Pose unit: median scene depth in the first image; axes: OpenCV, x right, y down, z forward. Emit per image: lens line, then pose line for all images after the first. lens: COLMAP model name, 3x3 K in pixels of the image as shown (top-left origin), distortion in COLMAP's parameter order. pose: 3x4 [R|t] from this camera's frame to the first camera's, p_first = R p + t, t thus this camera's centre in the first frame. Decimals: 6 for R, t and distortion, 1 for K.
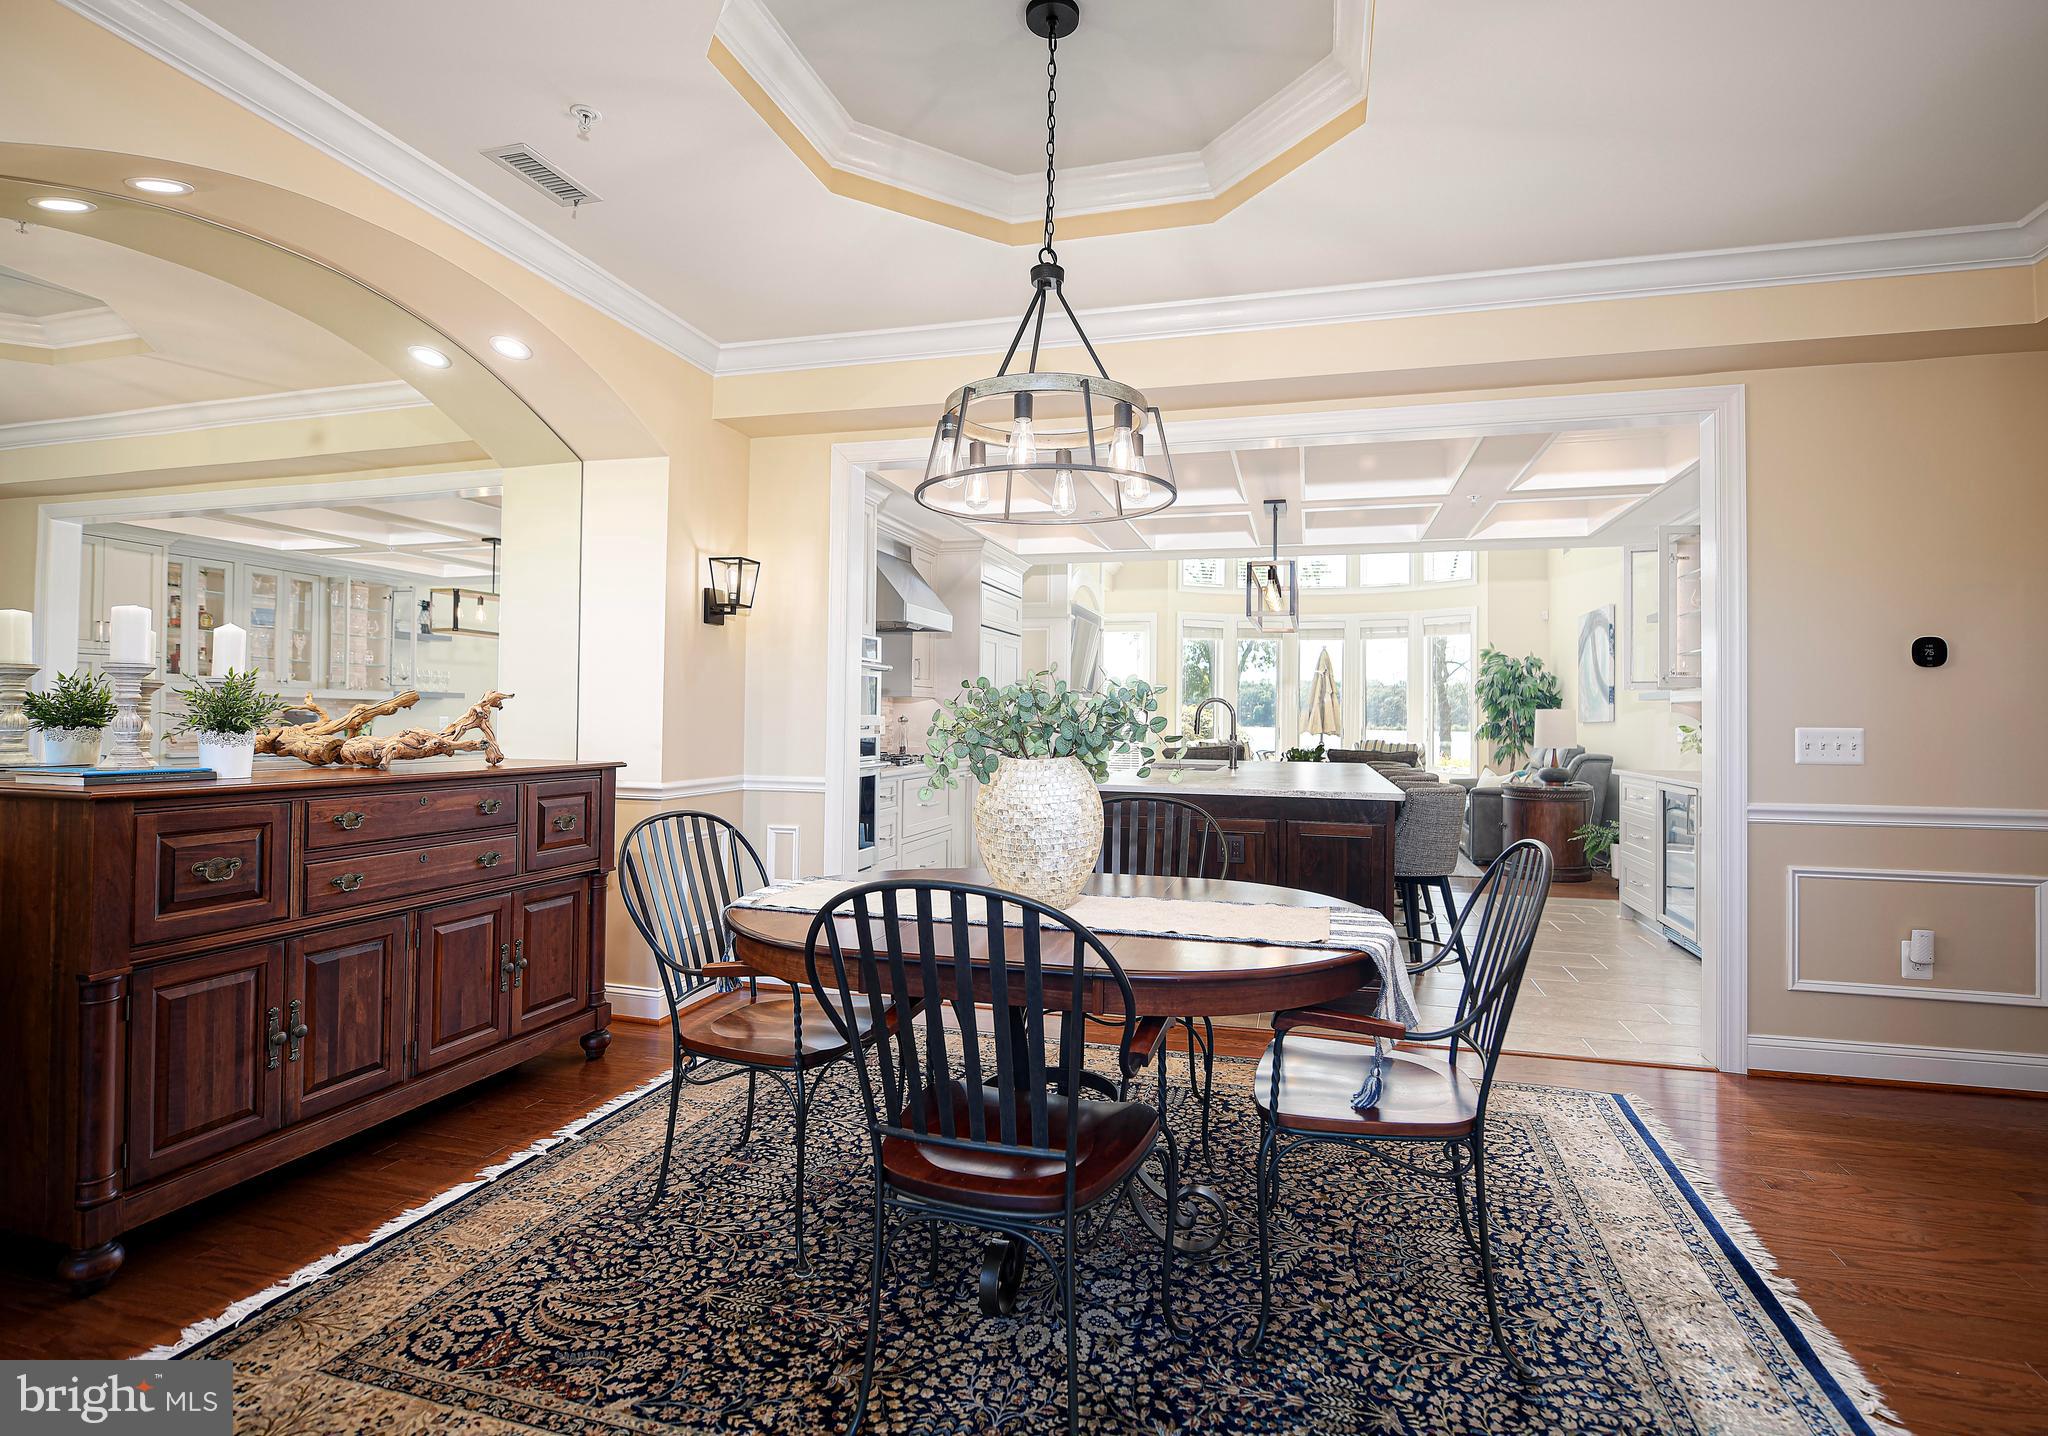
lens RADIAL K [[1009.1, 0, 1050.4], [0, 1009.1, 704.9], [0, 0, 1]] dist [-0.000086, 0.000256]
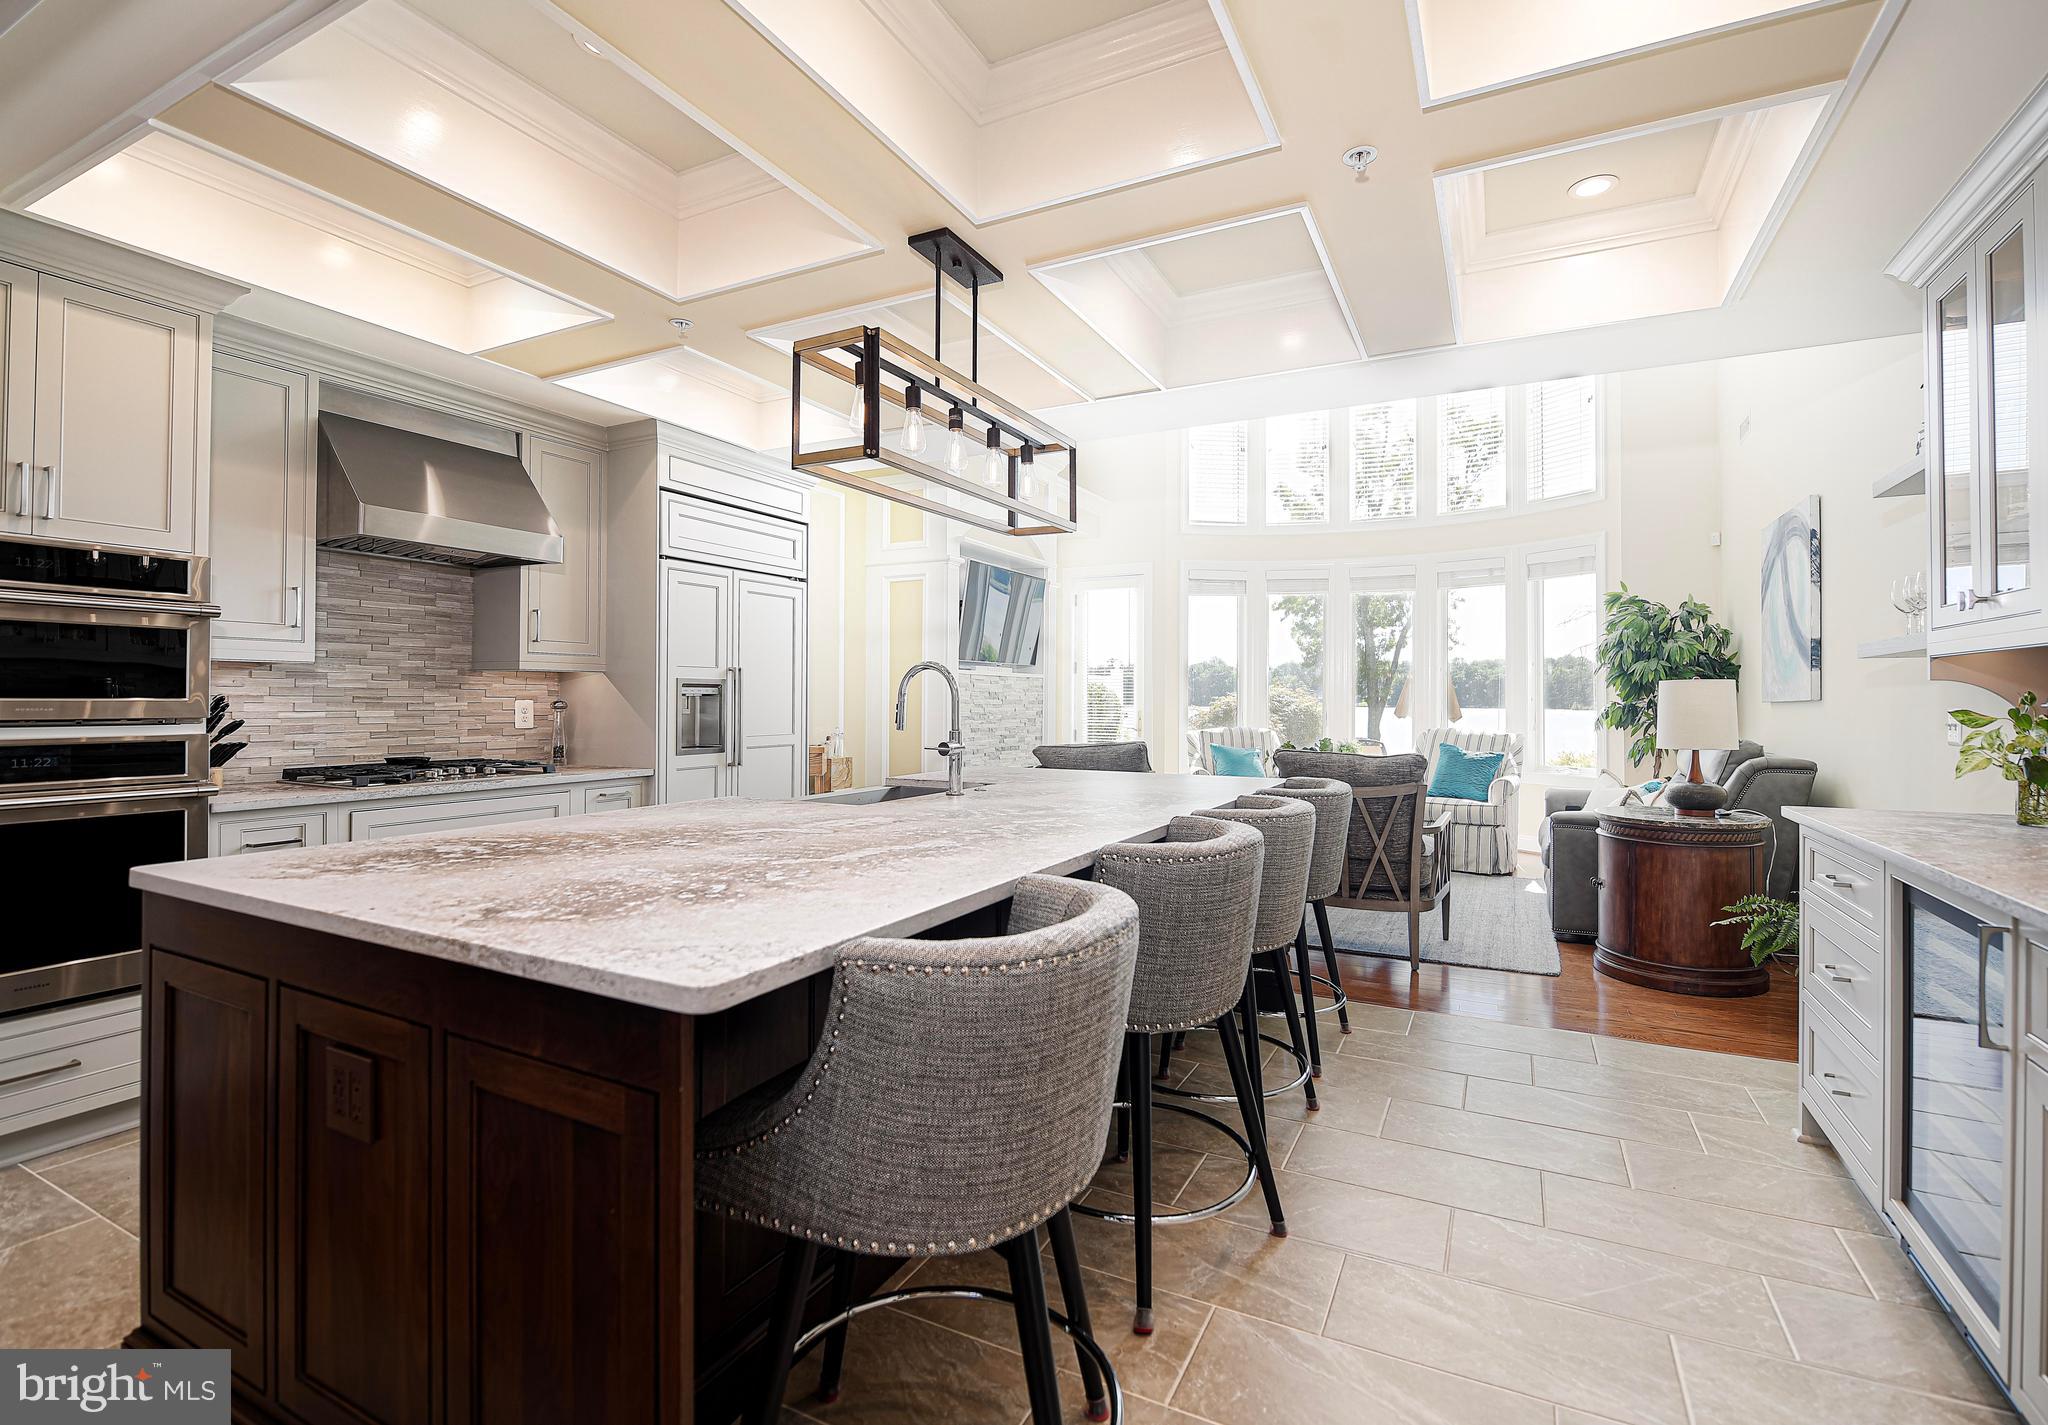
lens RADIAL K [[957.9, 0, 1032.3], [0, 957.9, 688.8], [0, 0, 1]] dist [-0.009021, -0.002120]
pose [[0.977099, -0.008706, -0.212607, 0.251718], [0.008870, 0.999961, -0.000178, 0.006423], [0.212600, -0.001712, 0.977138, 0.403011]]
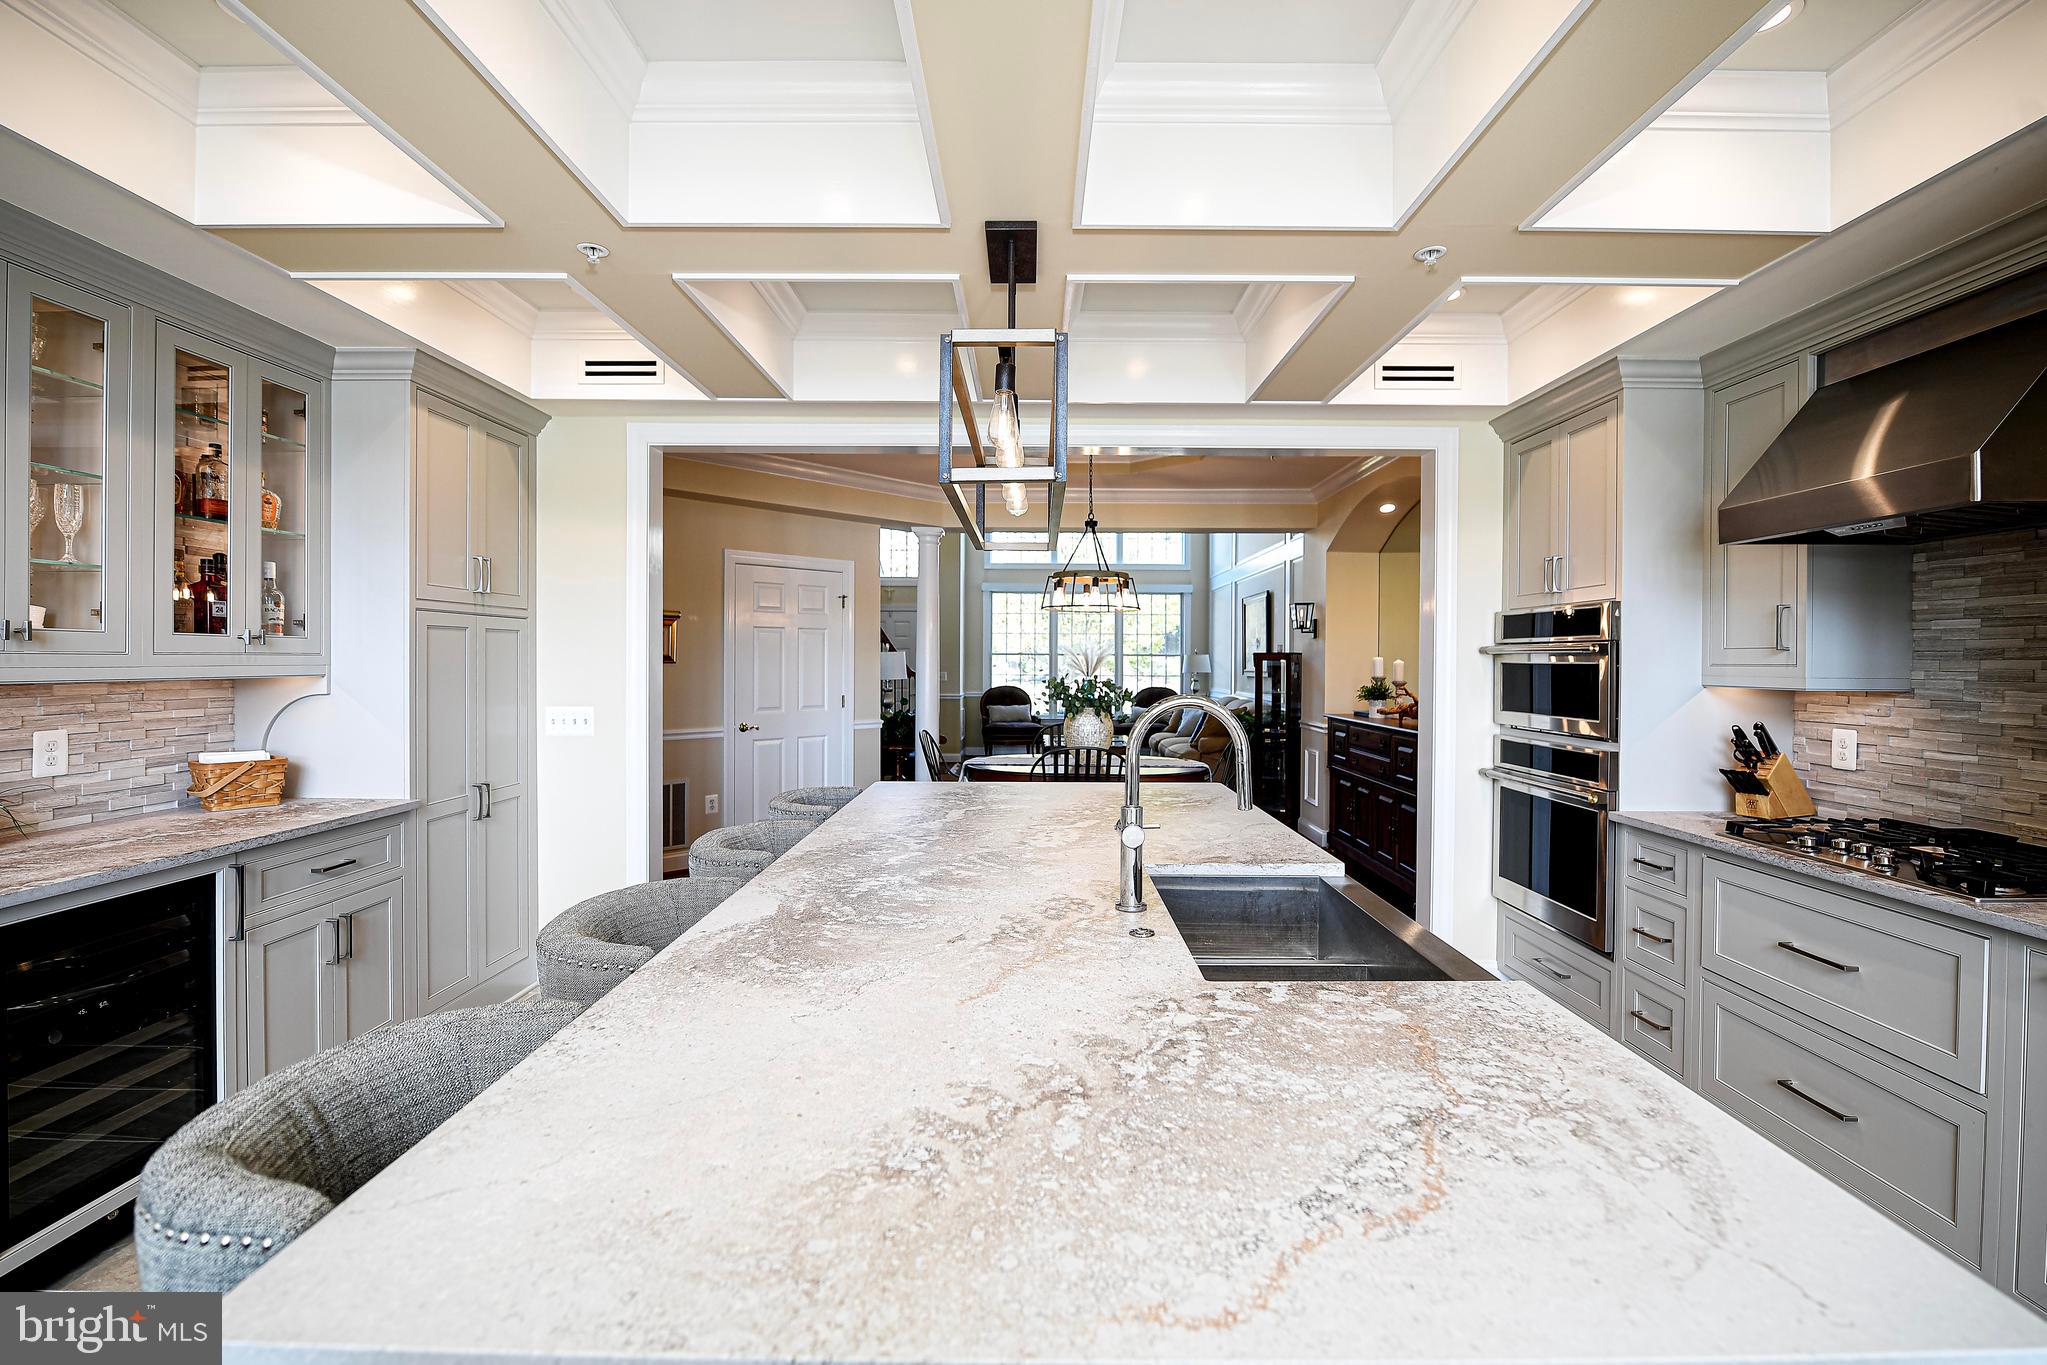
lens RADIAL K [[896.8, 0, 1025.2], [0, 896.8, 670.1], [0, 0, 1]] dist [-0.015426, -0.001634]
pose [[-0.969663, -0.012820, -0.244109, 0.220313], [-0.011828, 0.999915, -0.005529, -0.009786], [0.244159, -0.002474, -0.969732, 0.987012]]
